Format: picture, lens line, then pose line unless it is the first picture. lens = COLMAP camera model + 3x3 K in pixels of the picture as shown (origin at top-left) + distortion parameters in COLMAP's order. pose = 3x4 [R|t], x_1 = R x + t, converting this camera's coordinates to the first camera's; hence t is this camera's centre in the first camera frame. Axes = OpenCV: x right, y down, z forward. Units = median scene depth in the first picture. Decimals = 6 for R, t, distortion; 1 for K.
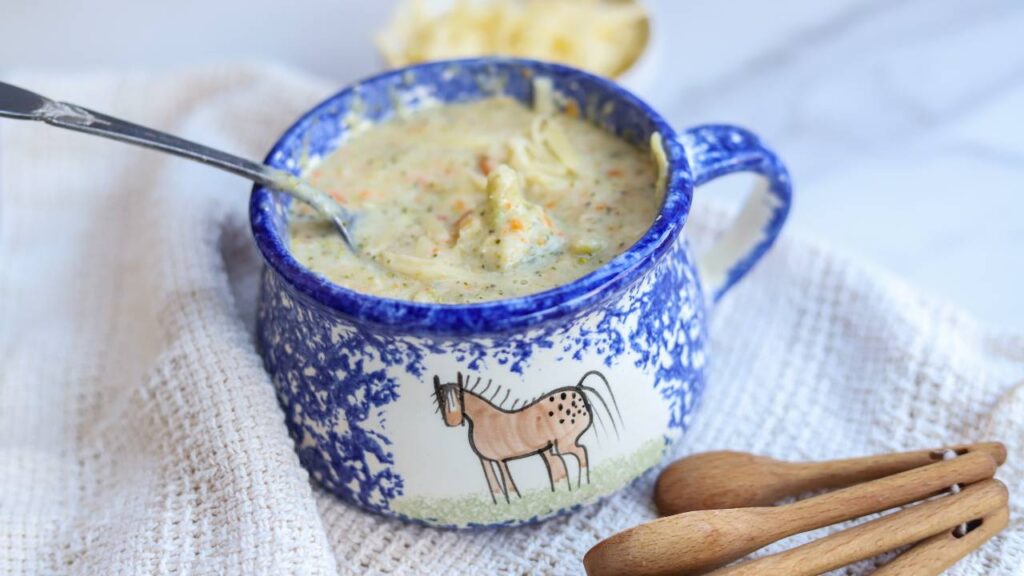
lens RADIAL K [[1635.3, 0, 512.0], [0, 1635.3, 288.0], [0, 0, 1]] dist [-0.195012, -0.027156]
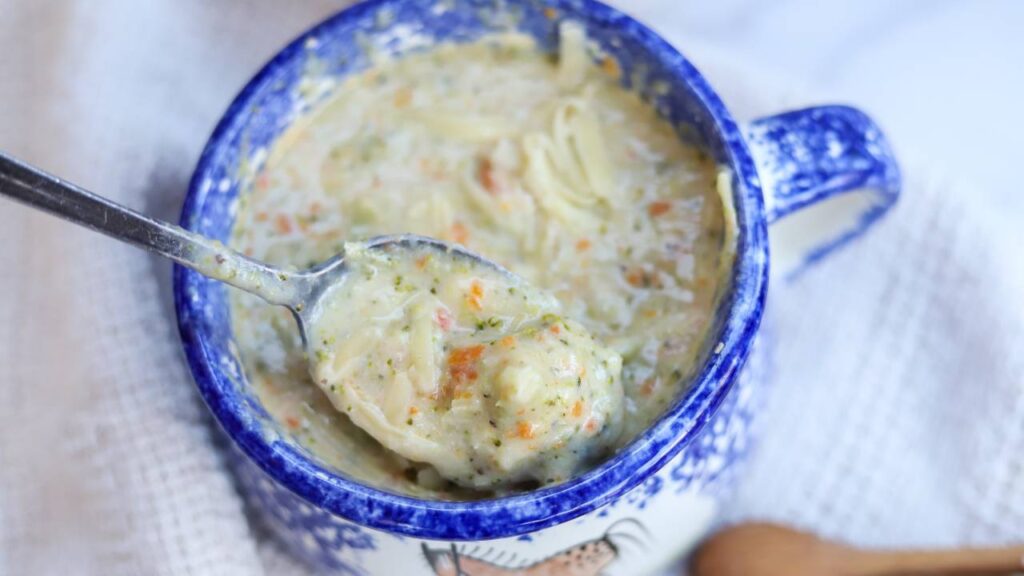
lens RADIAL K [[1693.4, 0, 512.4], [0, 1693.4, 355.8], [0, 0, 1]] dist [-0.185409, 0.007358]
pose [[0.999794, 0.018469, -0.008441, 0.001995], [-0.011337, 0.852525, 0.522563, -0.441370], [0.016848, -0.522360, 0.852559, 0.338128]]
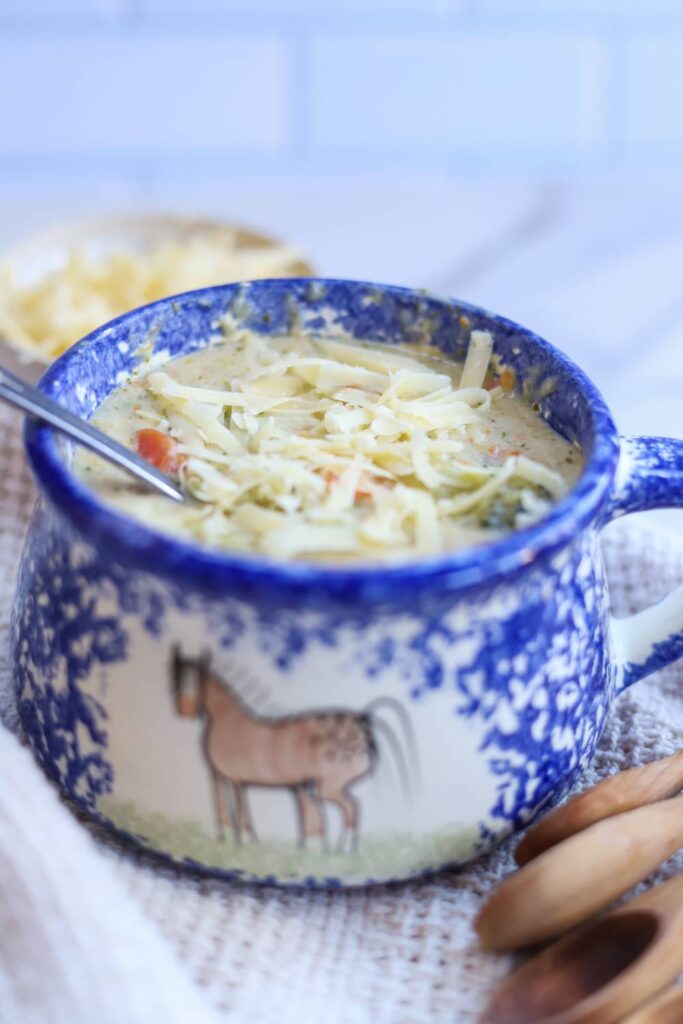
lens RADIAL K [[1713.5, 0, 341.5], [0, 1713.5, 512.0], [0, 0, 1]] dist [-0.207221, -0.058623]
pose [[0.945359, 0.258291, -0.198954, 0.156120], [-0.277474, 0.957802, -0.074996, 0.033645], [0.171188, 0.126103, 0.977135, 0.250180]]
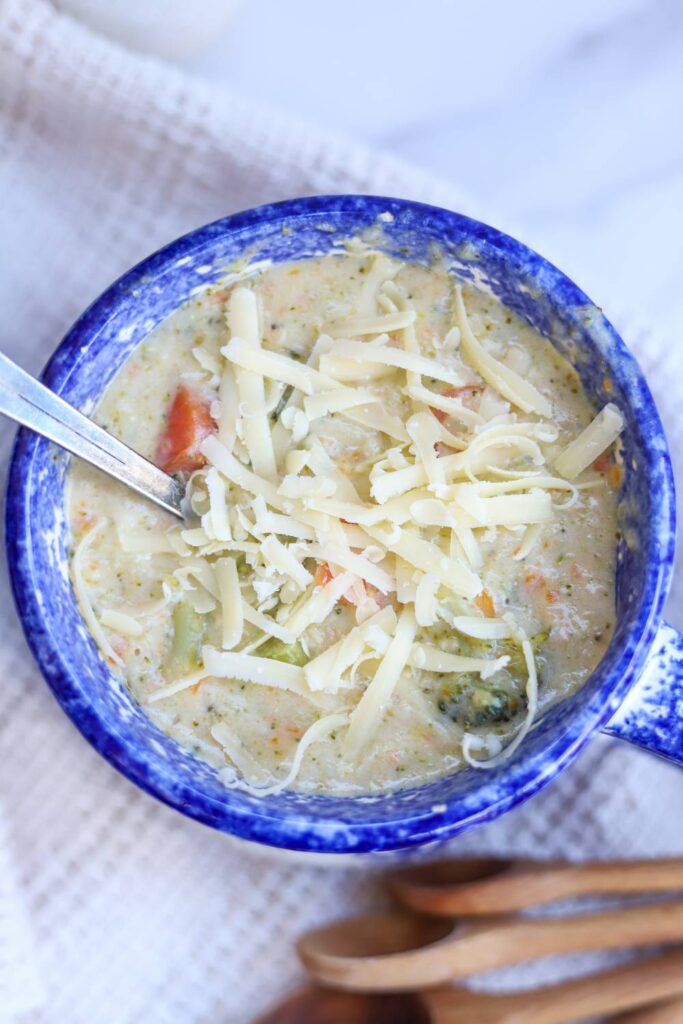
lens RADIAL K [[1713.5, 0, 341.5], [0, 1713.5, 512.0], [0, 0, 1]] dist [-0.207221, -0.058623]
pose [[0.687356, 0.725162, -0.041013, 0.001681], [-0.490413, 0.505015, 0.710250, -0.586022], [0.535759, -0.468082, 0.702753, 0.538615]]
